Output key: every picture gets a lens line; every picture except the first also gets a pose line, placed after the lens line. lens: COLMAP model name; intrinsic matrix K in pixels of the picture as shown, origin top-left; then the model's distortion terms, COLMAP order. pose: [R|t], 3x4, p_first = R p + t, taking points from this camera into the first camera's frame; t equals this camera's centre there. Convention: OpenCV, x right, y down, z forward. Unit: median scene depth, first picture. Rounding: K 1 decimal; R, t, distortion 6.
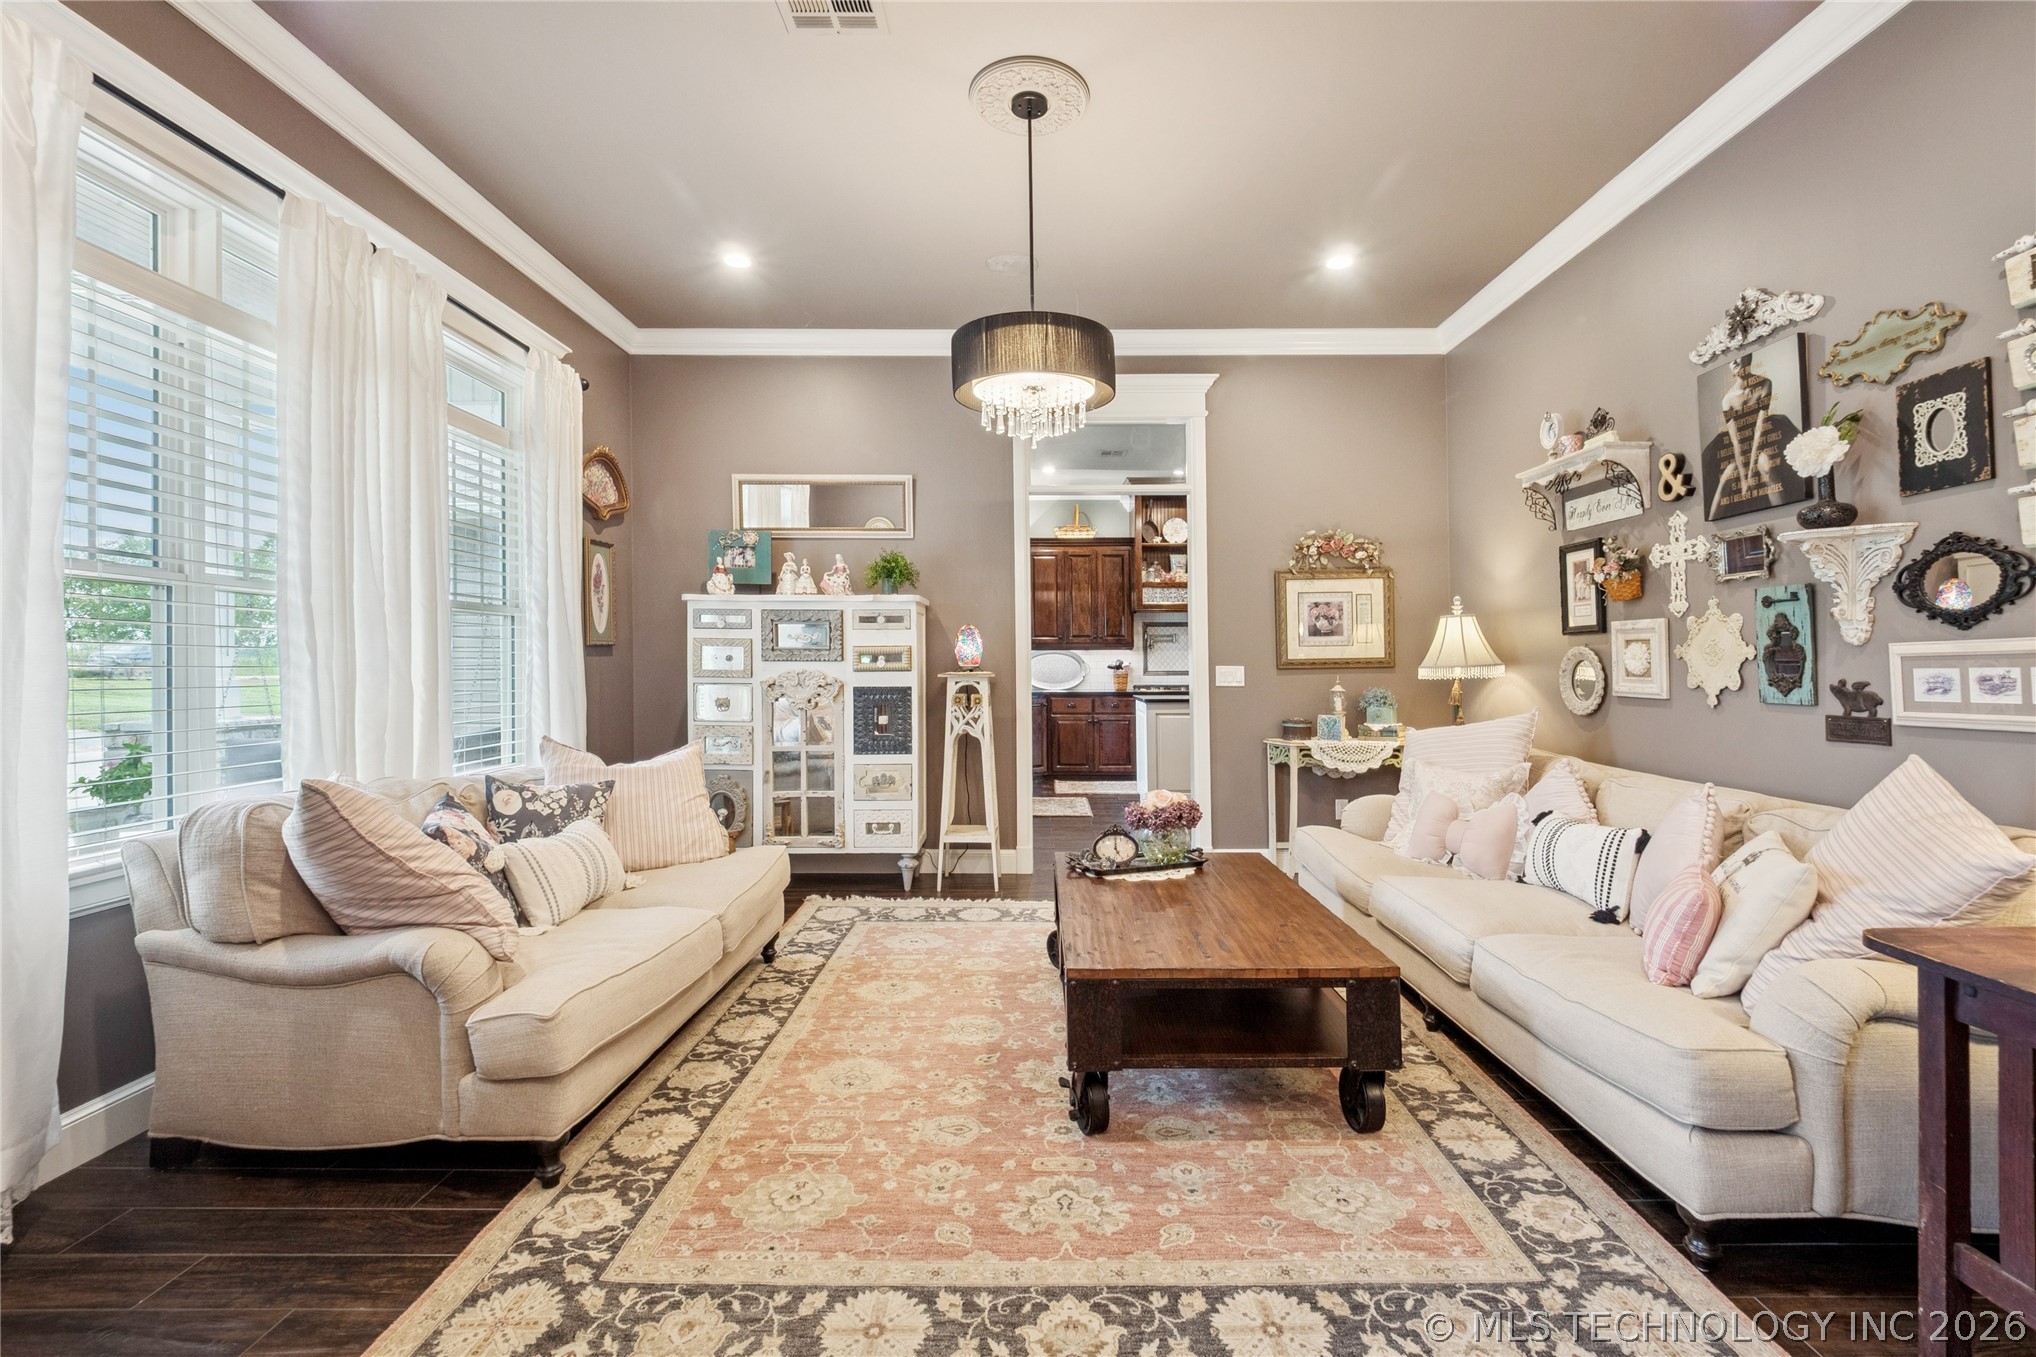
lens RADIAL K [[869.6, 0, 1027.9], [0, 869.6, 661.8], [0, 0, 1]] dist [-0.000899, 0.002055]
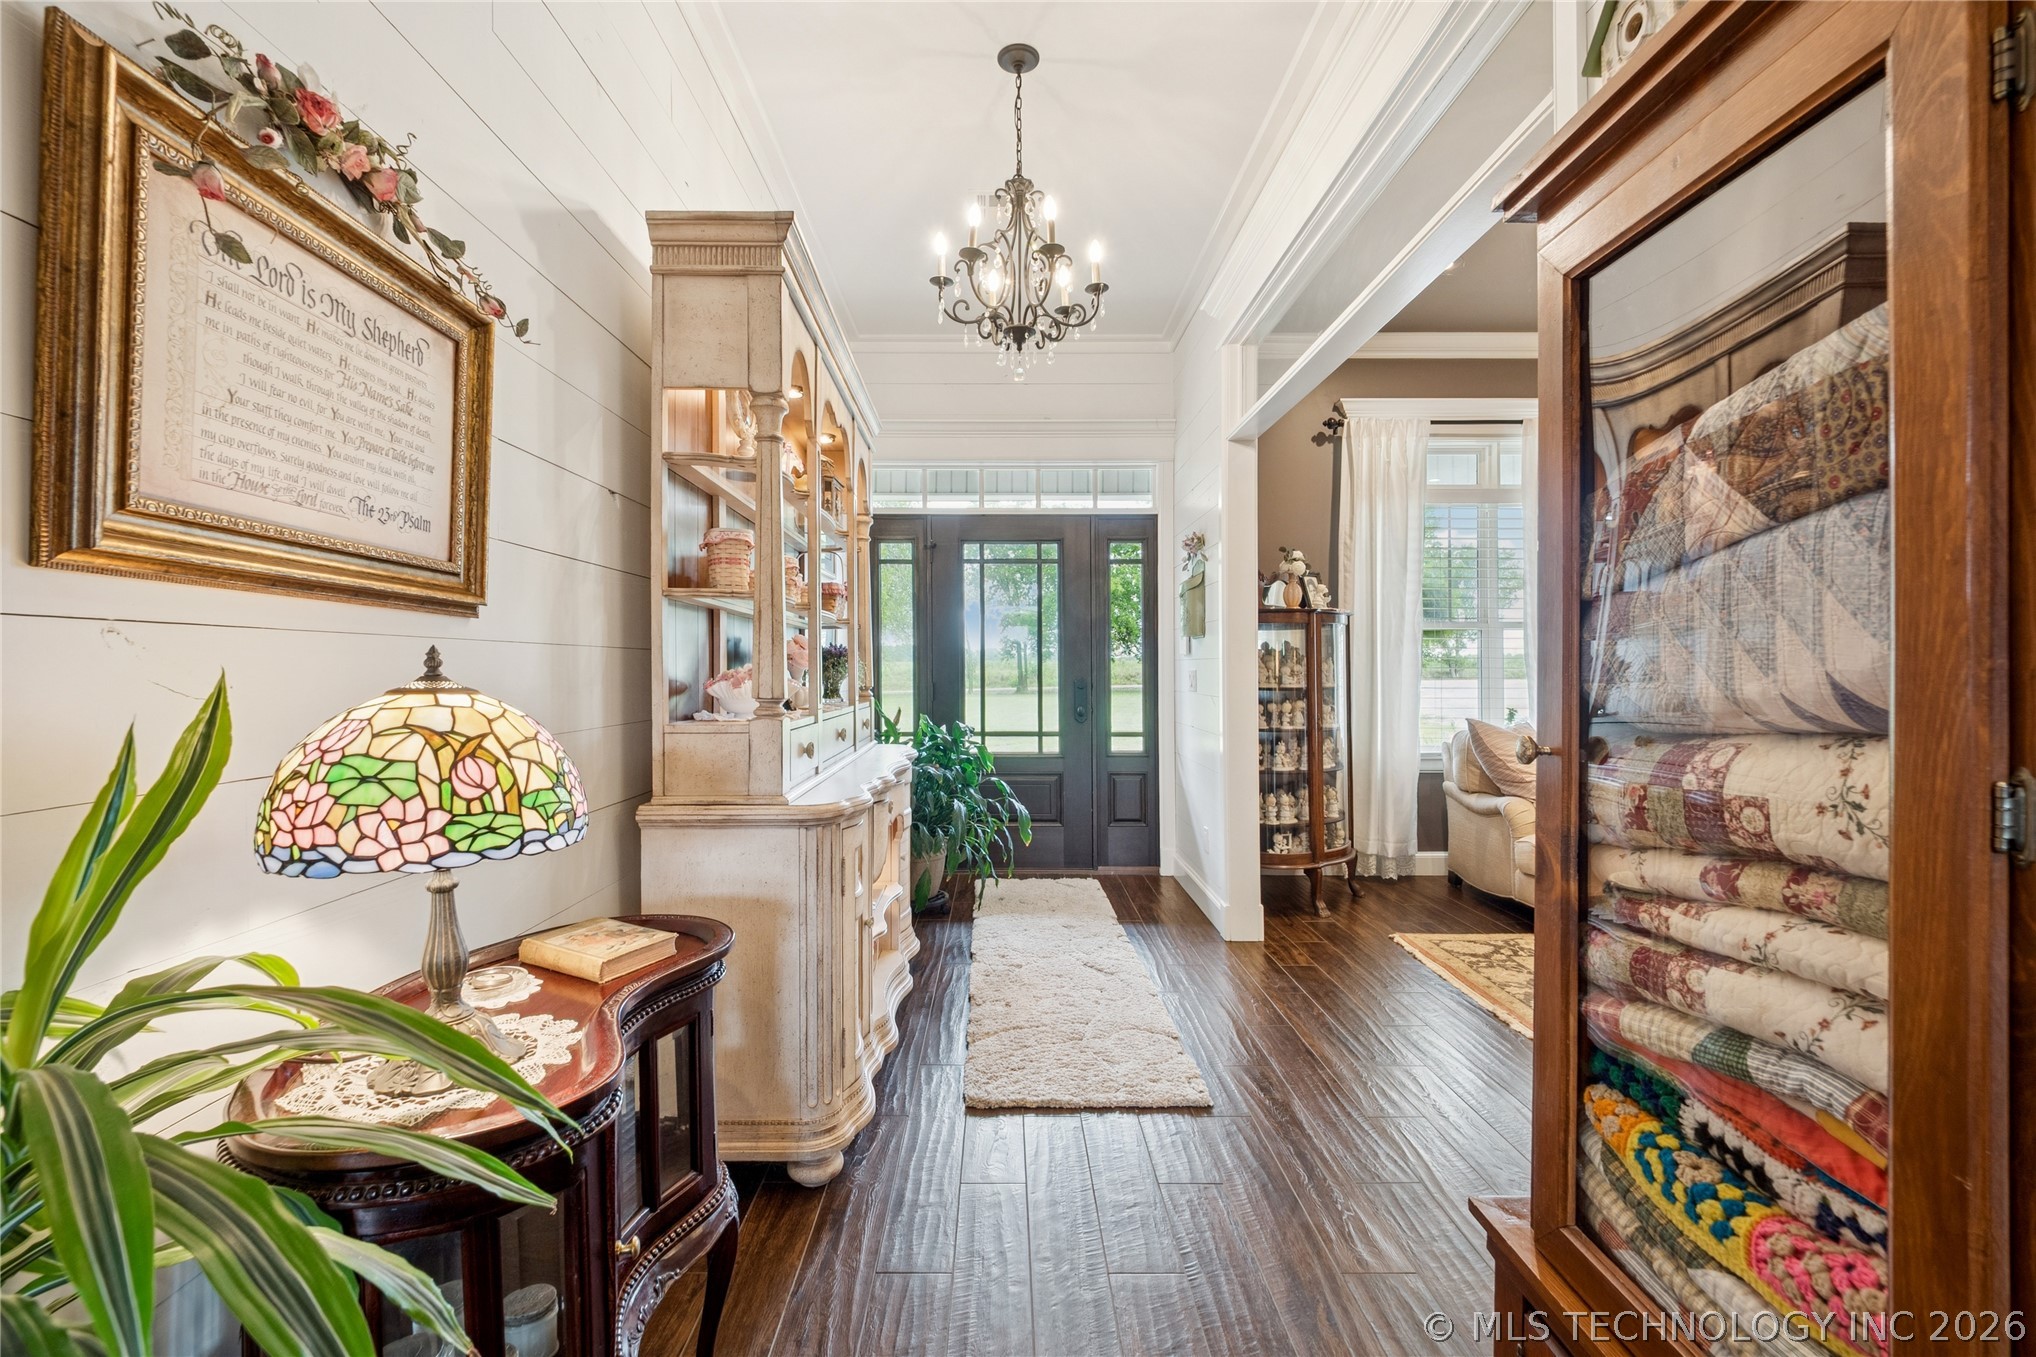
lens RADIAL K [[869.6, 0, 1015.7], [0, 869.6, 672.8], [0, 0, 1]] dist [-0.000899, 0.002055]
pose [[0.019543, 0.001267, -0.999808, 1.339522], [0.006564, 0.999977, 0.001396, 0.008743], [0.999787, -0.006590, 0.019535, -0.200436]]
